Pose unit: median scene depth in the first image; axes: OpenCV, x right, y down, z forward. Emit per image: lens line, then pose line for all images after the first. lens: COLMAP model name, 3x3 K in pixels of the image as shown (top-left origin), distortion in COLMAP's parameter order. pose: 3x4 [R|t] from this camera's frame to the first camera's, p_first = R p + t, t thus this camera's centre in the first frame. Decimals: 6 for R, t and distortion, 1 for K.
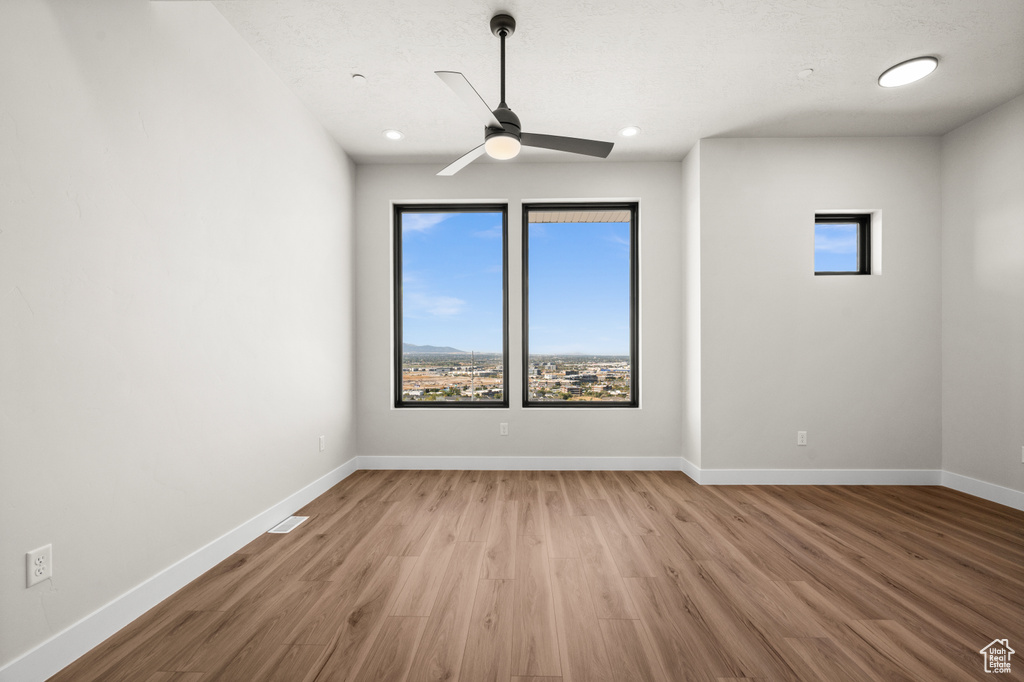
lens RADIAL K [[438.1, 0, 512.5], [0, 438.1, 355.0], [0, 0, 1]] dist [0.000884, -0.001442]
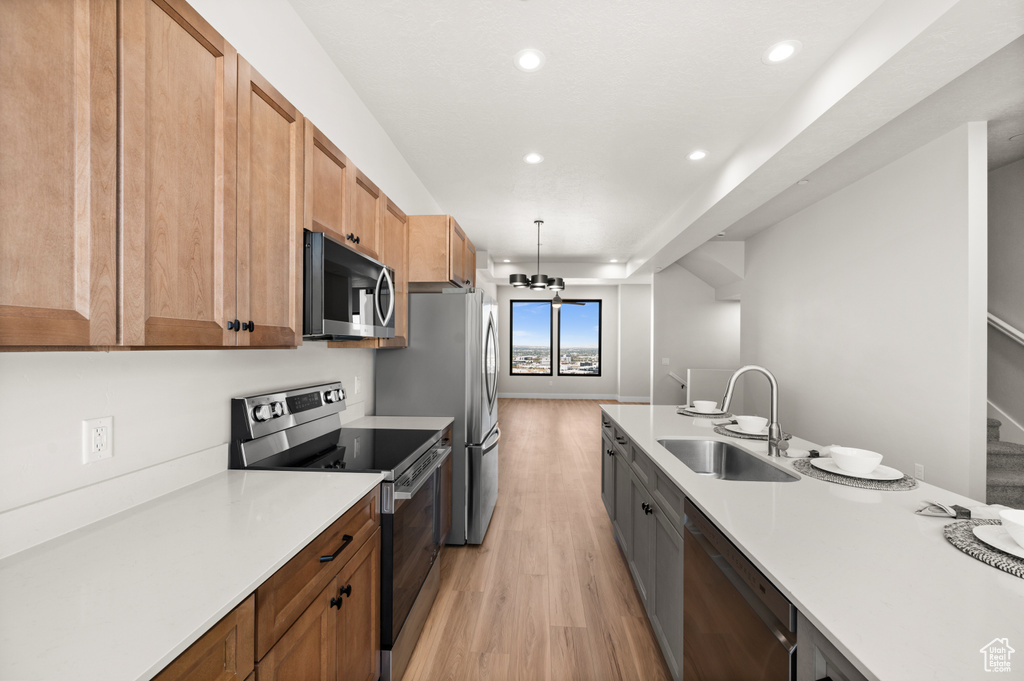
lens RADIAL K [[408.1, 0, 516.2], [0, 408.1, 347.0], [0, 0, 1]] dist [0.000704, -0.000758]
pose [[0.999347, 0.007646, -0.035316, -0.161668], [-0.007651, 0.999971, -0.000021, -0.062300], [0.035314, 0.000291, 0.999376, -1.685420]]
